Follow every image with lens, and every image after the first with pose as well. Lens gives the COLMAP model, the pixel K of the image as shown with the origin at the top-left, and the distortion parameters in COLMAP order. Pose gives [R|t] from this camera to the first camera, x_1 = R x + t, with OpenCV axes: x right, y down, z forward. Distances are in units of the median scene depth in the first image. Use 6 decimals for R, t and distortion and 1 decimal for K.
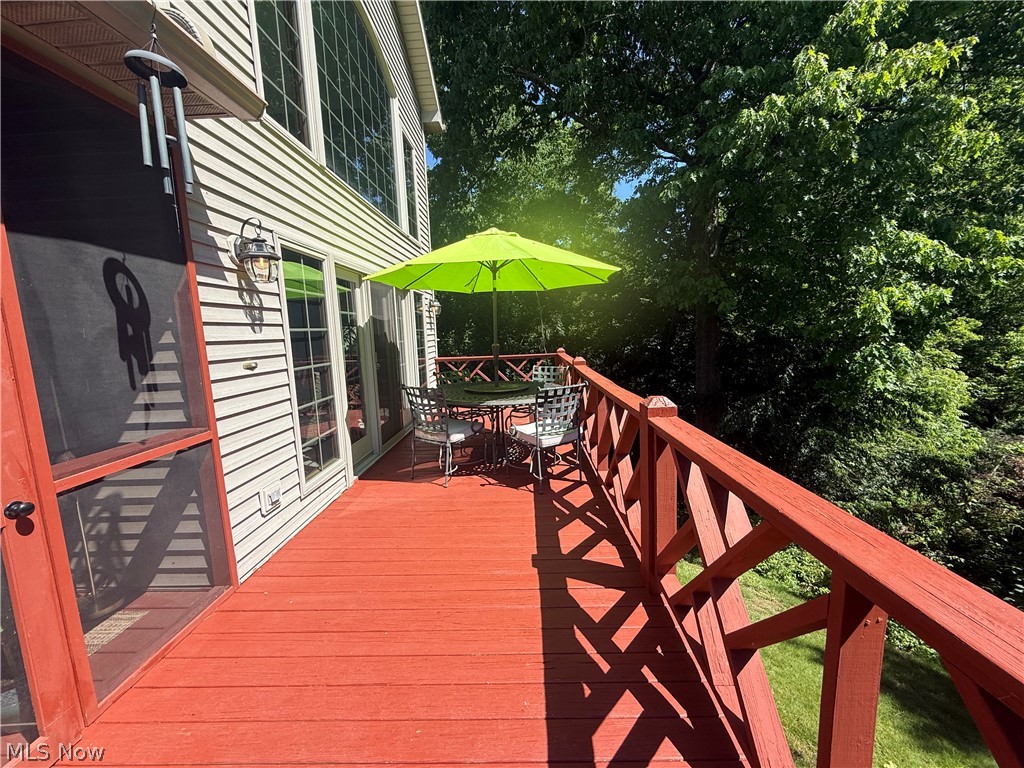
lens RADIAL K [[406.9, 0, 507.2], [0, 406.9, 383.6], [0, 0, 1]] dist [-0.000252, 0.000153]
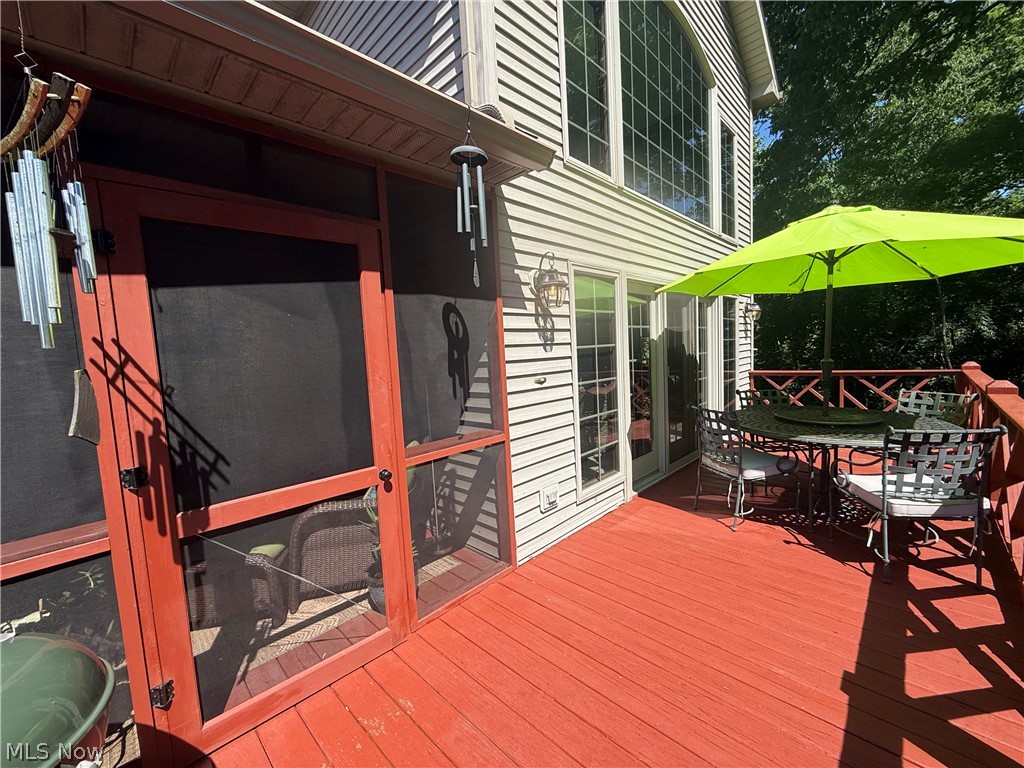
lens RADIAL K [[406.9, 0, 510.4], [0, 406.9, 383.7], [0, 0, 1]] dist [-0.000252, 0.000153]
pose [[0.737954, 0.054440, -0.672651, 0.065380], [-0.062919, 0.997950, 0.011740, -0.033352], [0.671911, 0.033659, 0.739867, 0.068996]]
